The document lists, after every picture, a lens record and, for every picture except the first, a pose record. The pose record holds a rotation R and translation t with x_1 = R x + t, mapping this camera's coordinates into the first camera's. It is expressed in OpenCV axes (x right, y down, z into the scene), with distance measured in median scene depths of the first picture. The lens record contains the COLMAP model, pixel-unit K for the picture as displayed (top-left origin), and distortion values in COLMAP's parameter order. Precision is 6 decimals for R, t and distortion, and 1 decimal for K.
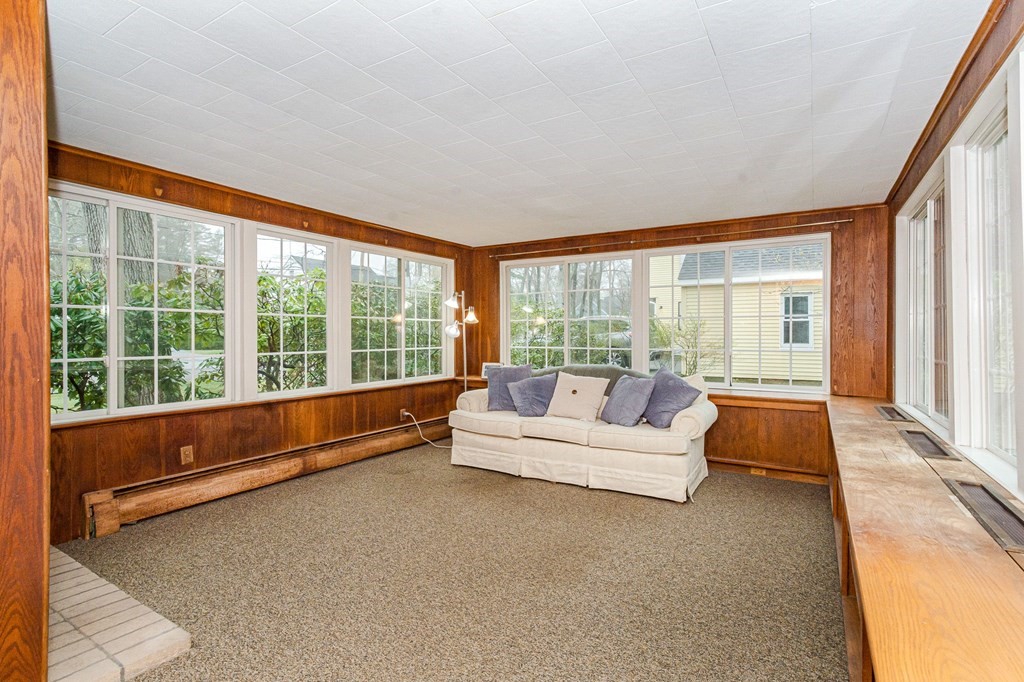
lens RADIAL K [[518.2, 0, 512.3], [0, 518.2, 333.9], [0, 0, 1]] dist [-0.000317, 0.006593]
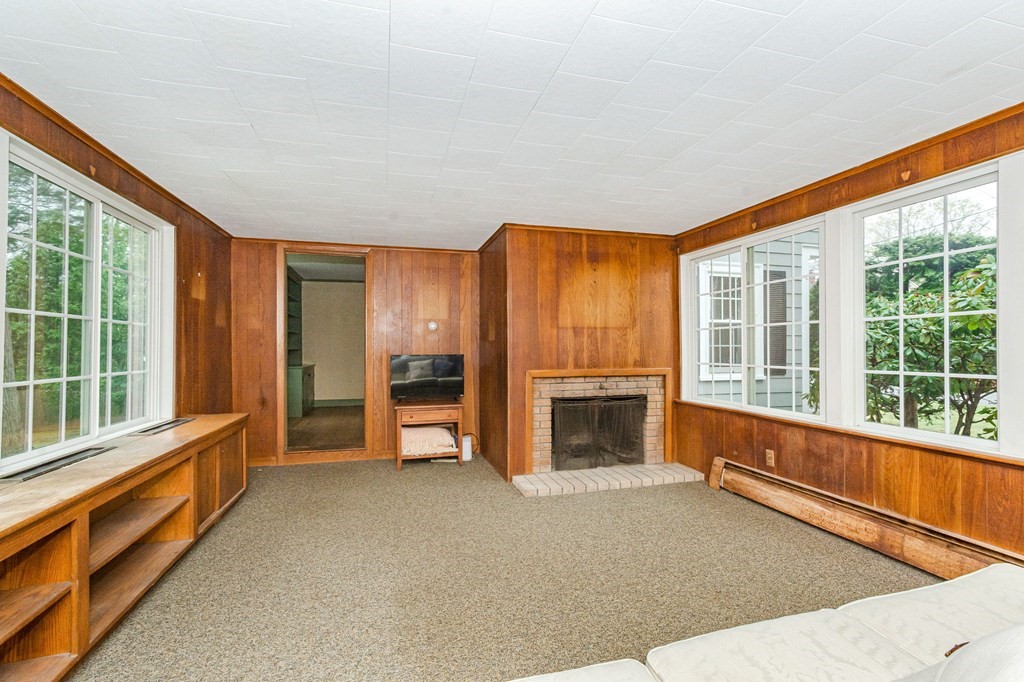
lens RADIAL K [[448.7, 0, 504.7], [0, 448.7, 348.1], [0, 0, 1]] dist [0.002556, 0.000070]
pose [[-0.681395, -0.001969, -0.731913, 0.347765], [0.000684, 0.999994, -0.003327, 0.006035], [0.731916, -0.002768, -0.681390, 0.991179]]
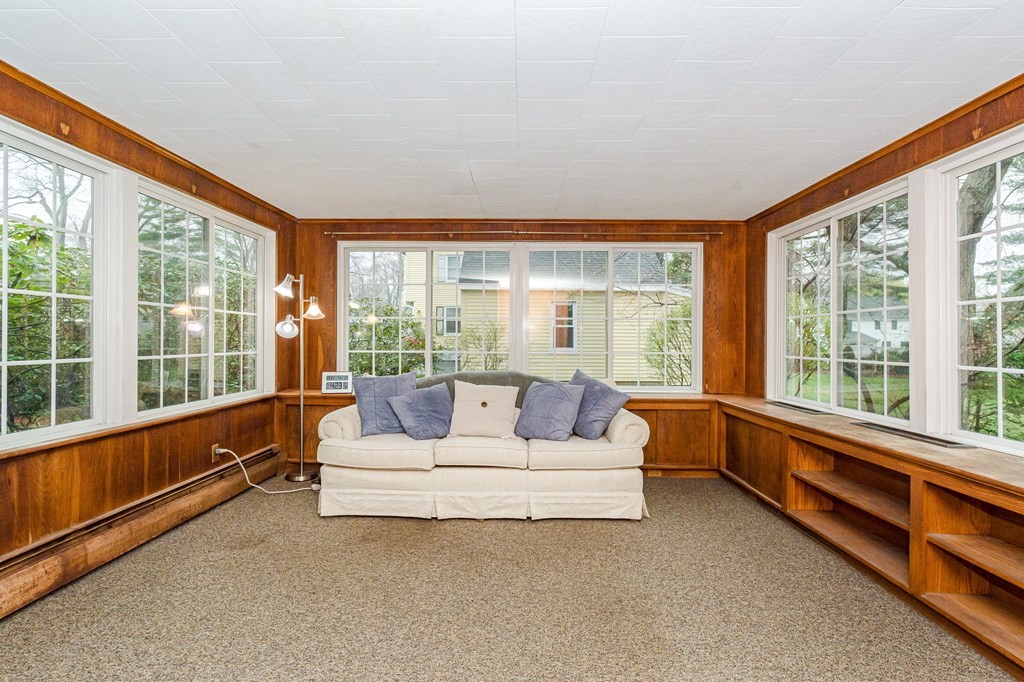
lens RADIAL K [[518.2, 0, 512.6], [0, 518.2, 339.8], [0, 0, 1]] dist [-0.000317, 0.006593]
pose [[0.854584, 0.006886, 0.519268, -0.270661], [-0.007160, 0.999973, -0.001477, 0.010221], [-0.519264, -0.002456, 0.854610, 0.271585]]
